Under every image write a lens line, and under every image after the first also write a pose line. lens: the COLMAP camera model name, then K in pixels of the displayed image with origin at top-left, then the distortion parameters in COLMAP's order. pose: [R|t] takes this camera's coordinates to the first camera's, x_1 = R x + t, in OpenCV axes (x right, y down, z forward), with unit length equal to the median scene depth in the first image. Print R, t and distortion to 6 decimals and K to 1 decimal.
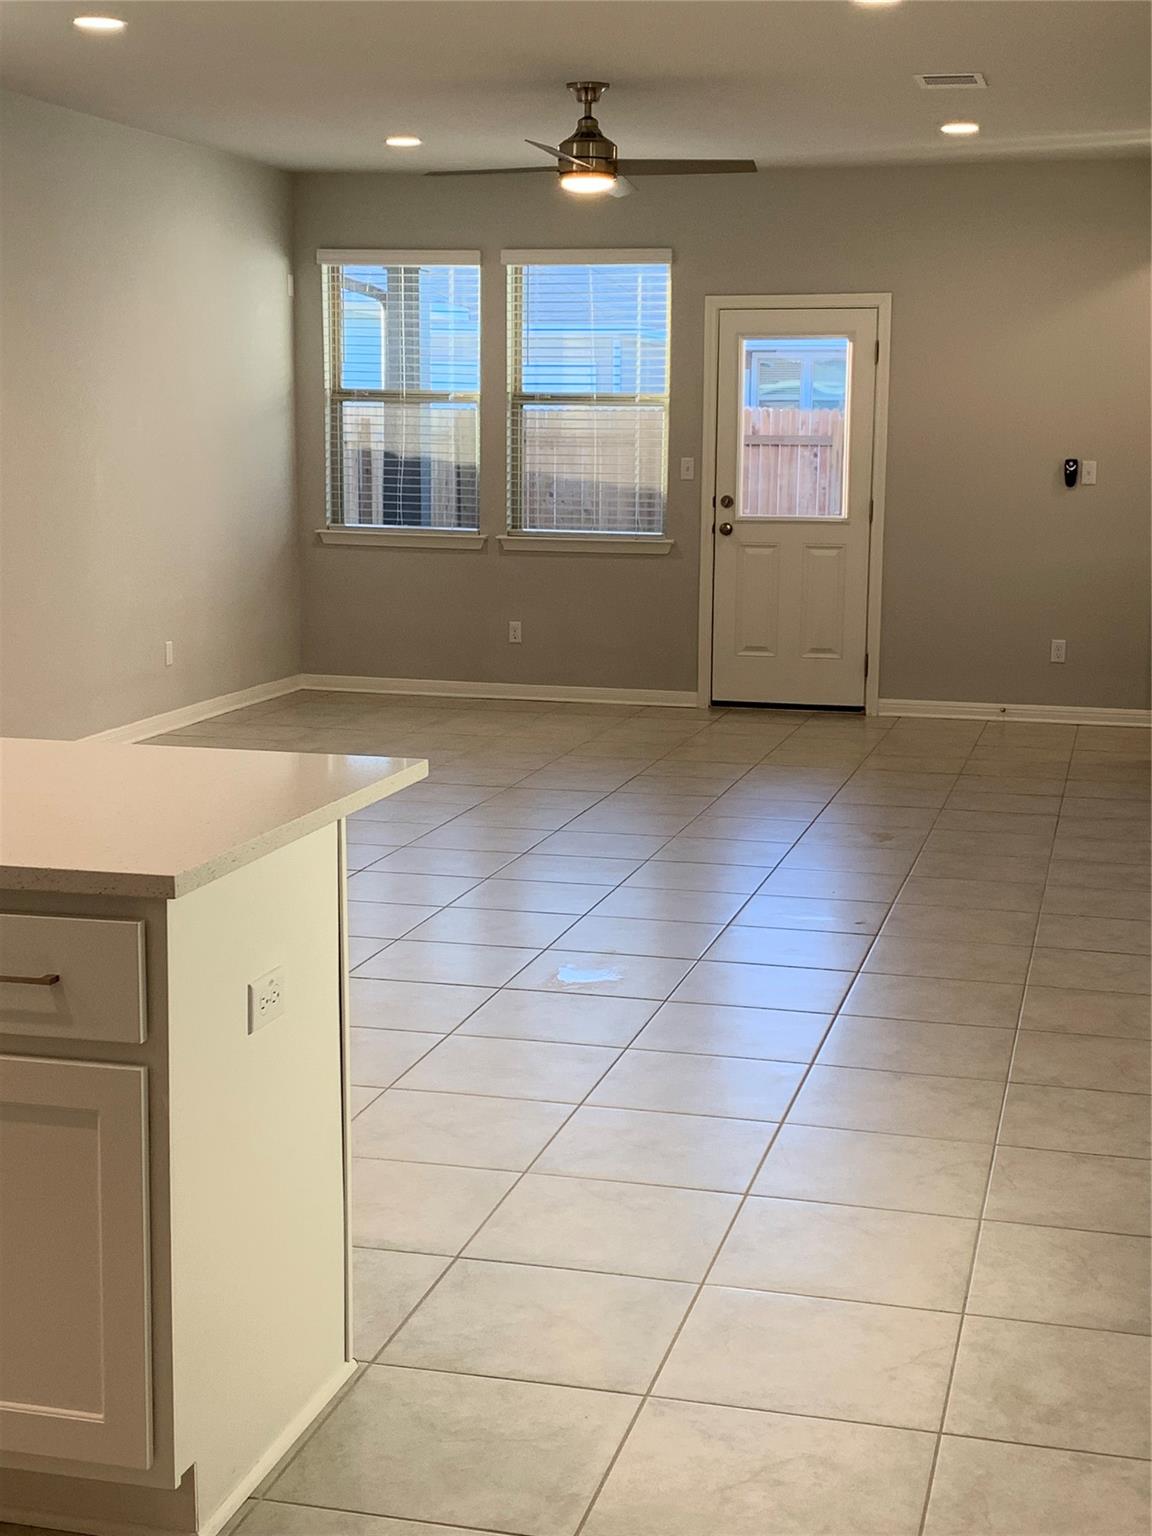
lens RADIAL K [[2142.7, 0, 576.0], [0, 2142.7, 767.3], [0, 0, 1]] dist [0.101179, 0.000000]
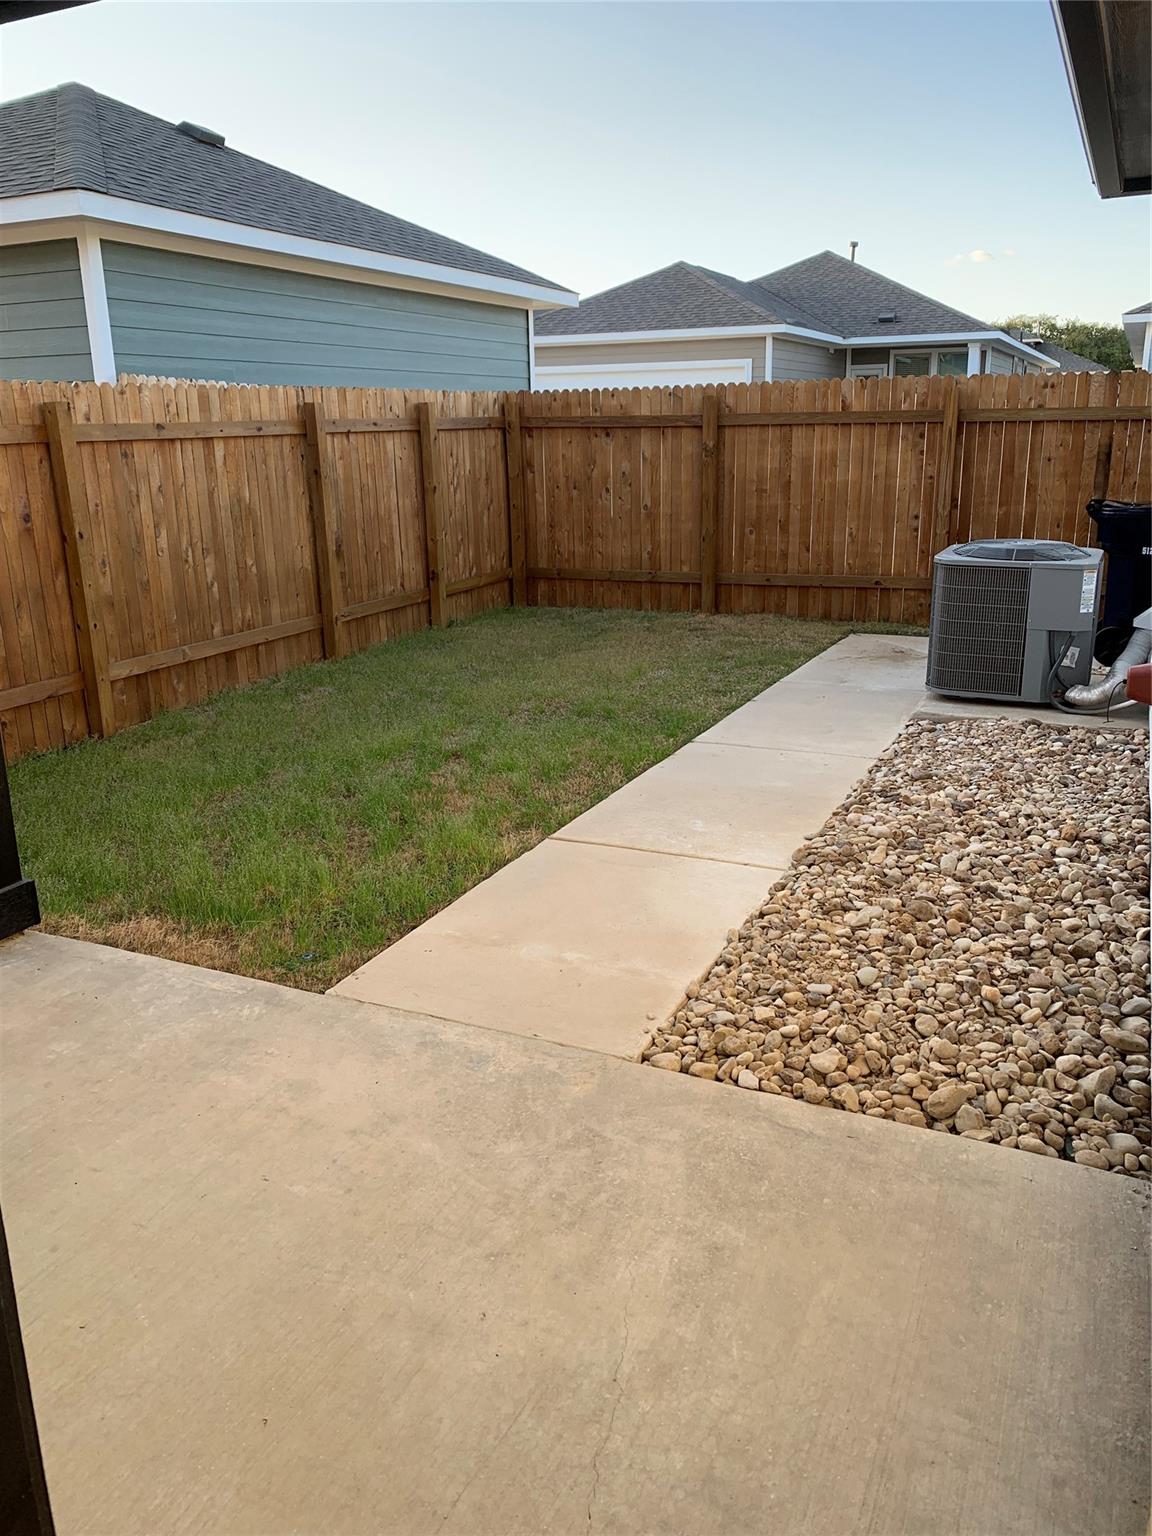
lens RADIAL K [[1172.3, 0, 577.7], [0, 1172.3, 770.2], [0, 0, 1]] dist [0.031604, -0.046935]
pose [[0.987459, 0.018218, -0.156822, 0.055654], [0.002852, 0.991099, 0.133093, -0.079941], [0.157851, -0.131871, 0.978618, 0.532399]]
